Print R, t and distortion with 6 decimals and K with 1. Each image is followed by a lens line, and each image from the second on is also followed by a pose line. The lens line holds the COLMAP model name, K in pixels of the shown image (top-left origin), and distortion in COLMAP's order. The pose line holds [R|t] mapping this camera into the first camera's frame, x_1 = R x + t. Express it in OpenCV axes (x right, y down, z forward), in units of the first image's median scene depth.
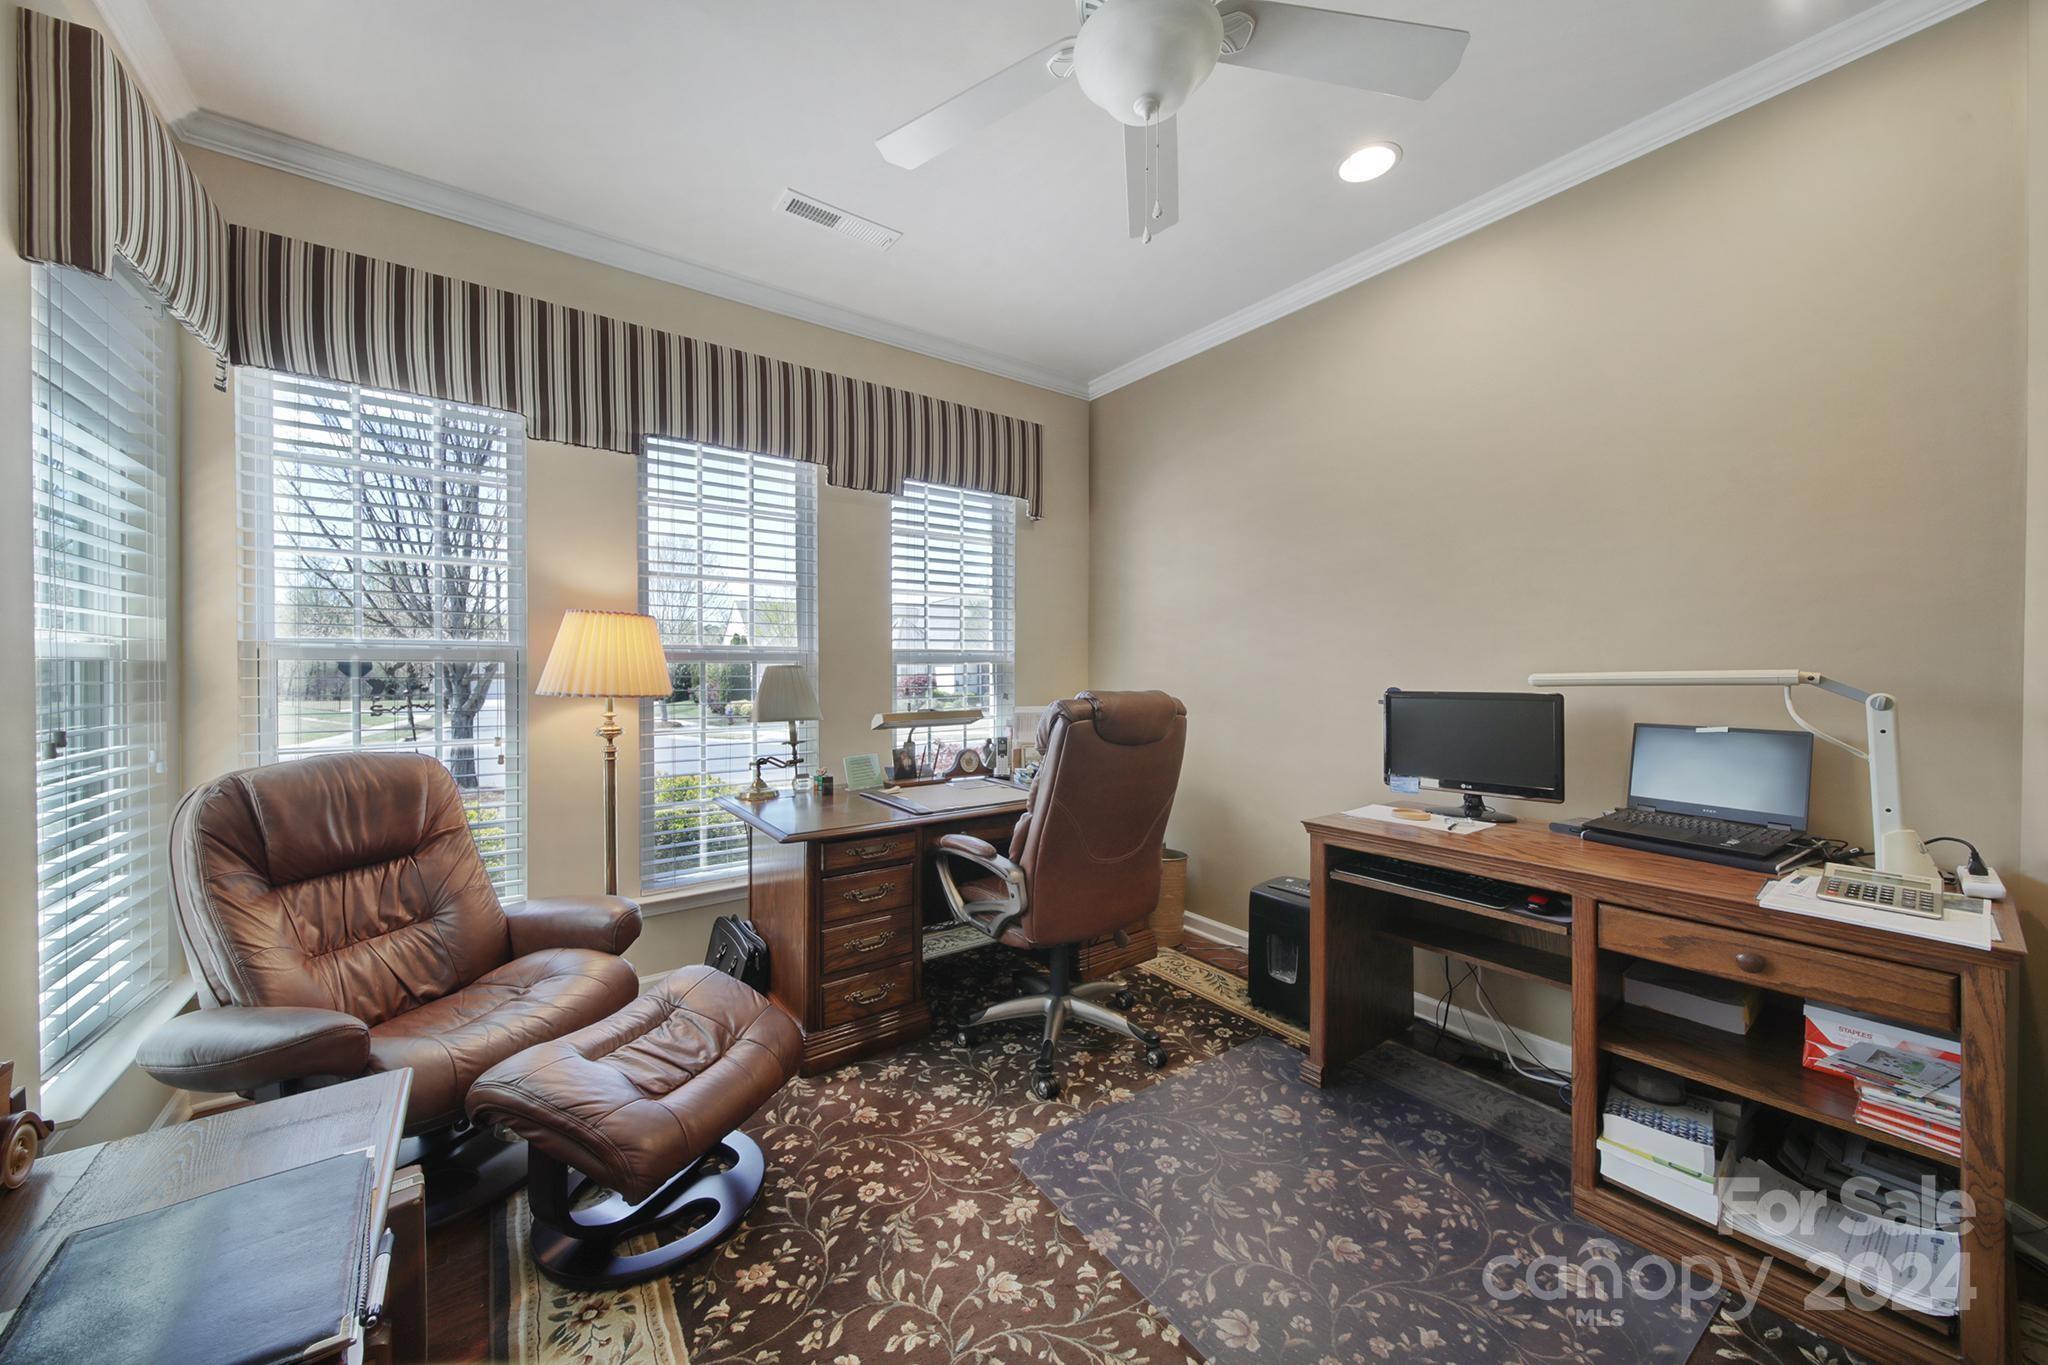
lens RADIAL K [[728.5, 0, 1024.6], [0, 728.5, 676.5], [0, 0, 1]] dist [-0.001178, -0.000304]
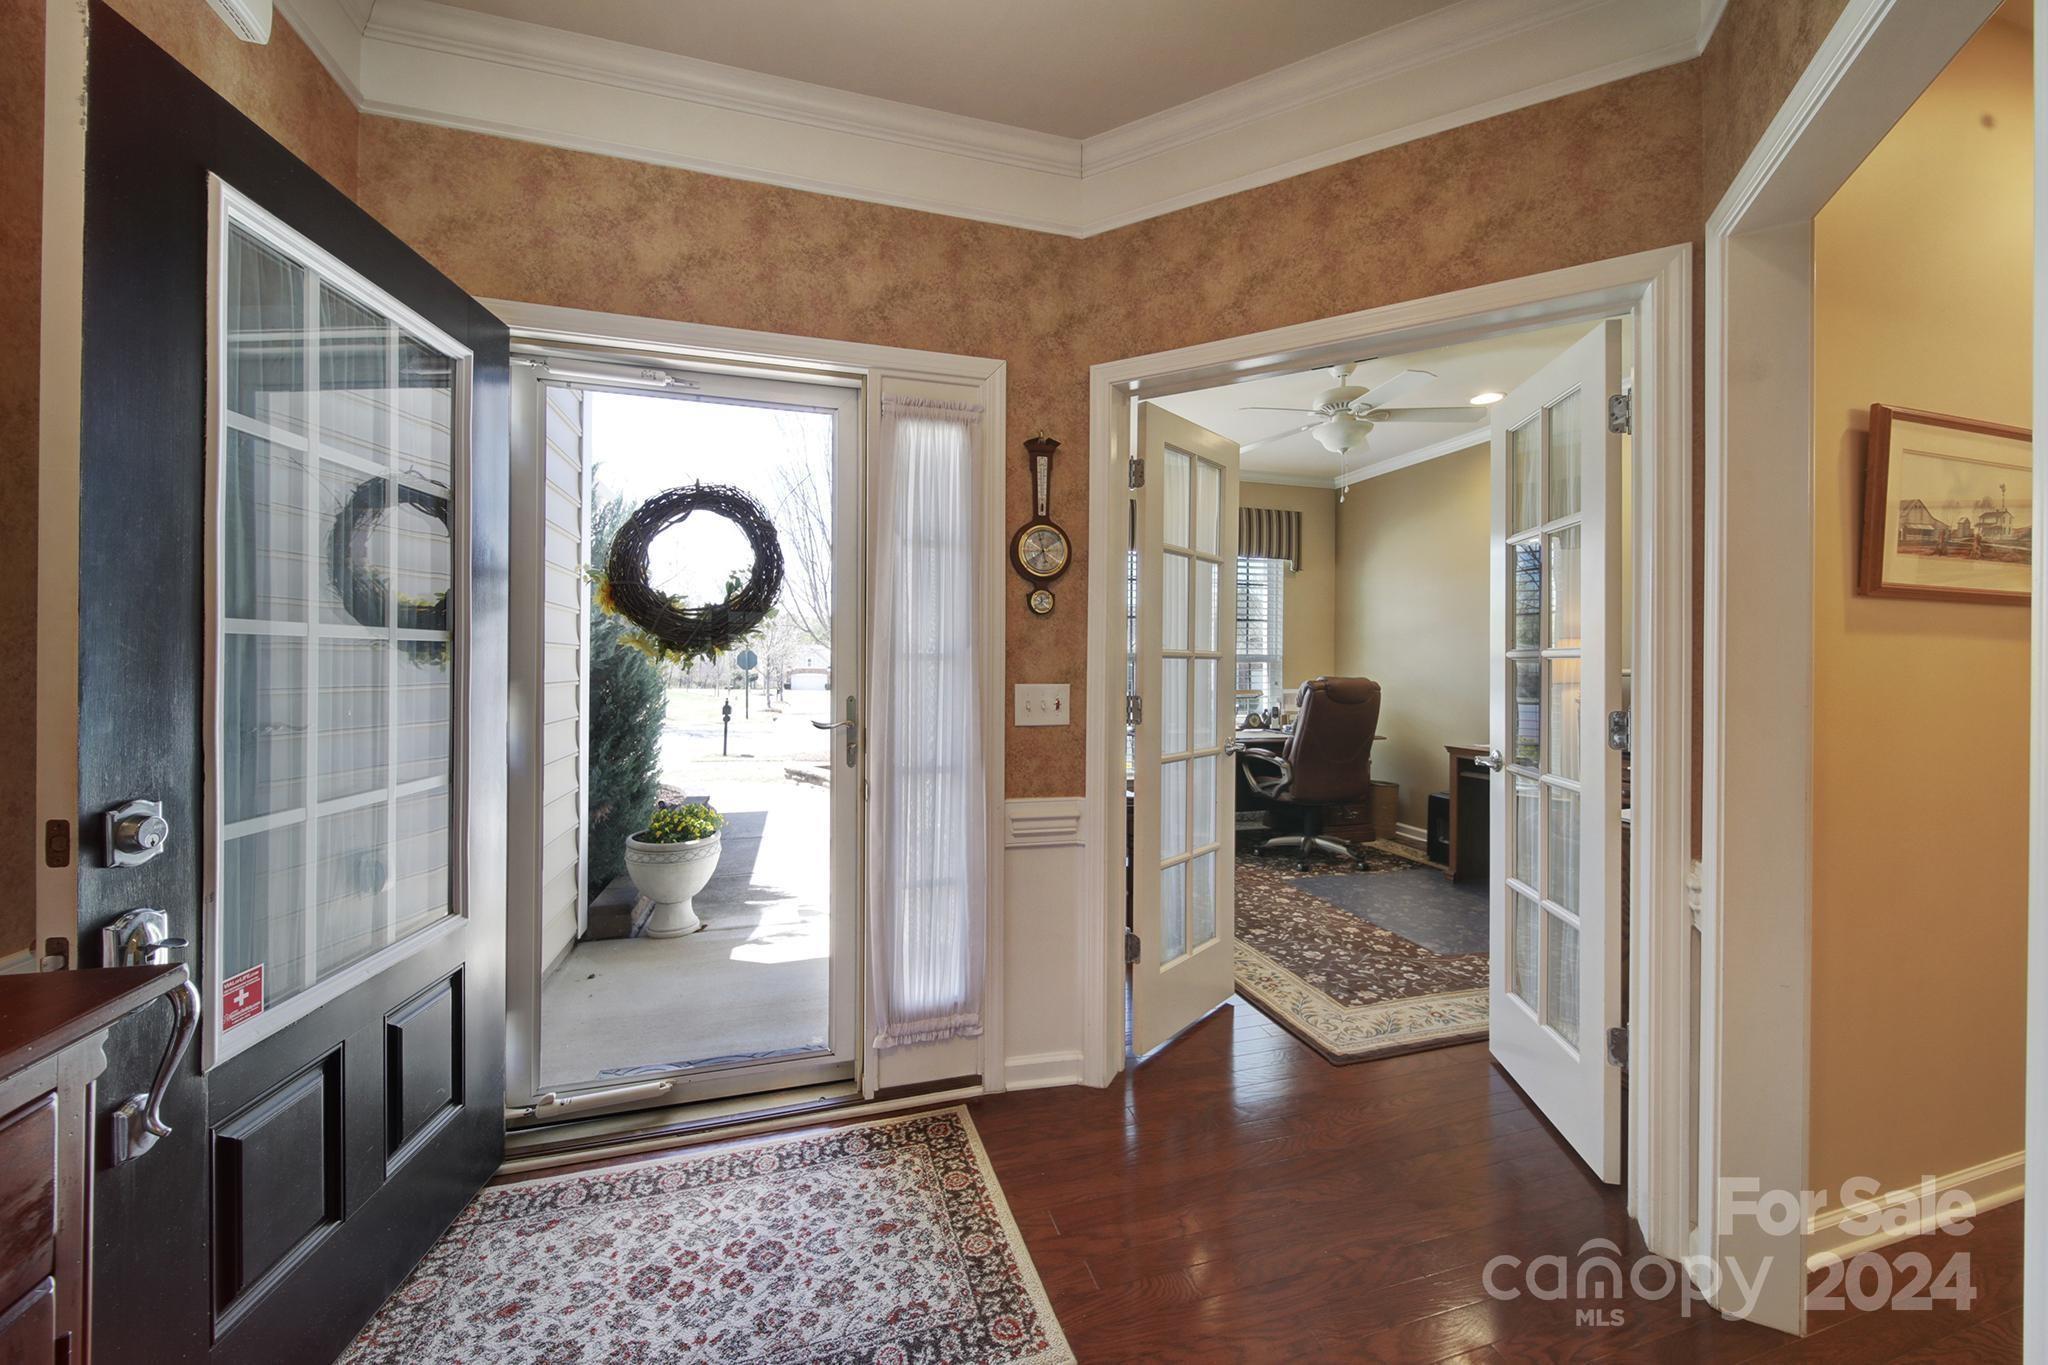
lens RADIAL K [[728.5, 0, 1020.7], [0, 728.5, 668.0], [0, 0, 1]] dist [-0.001178, -0.000304]
pose [[0.940493, 0.003917, -0.339790, -0.013256], [-0.007566, 0.999927, -0.009416, 0.016083], [0.339729, 0.011426, 0.940454, -0.886854]]
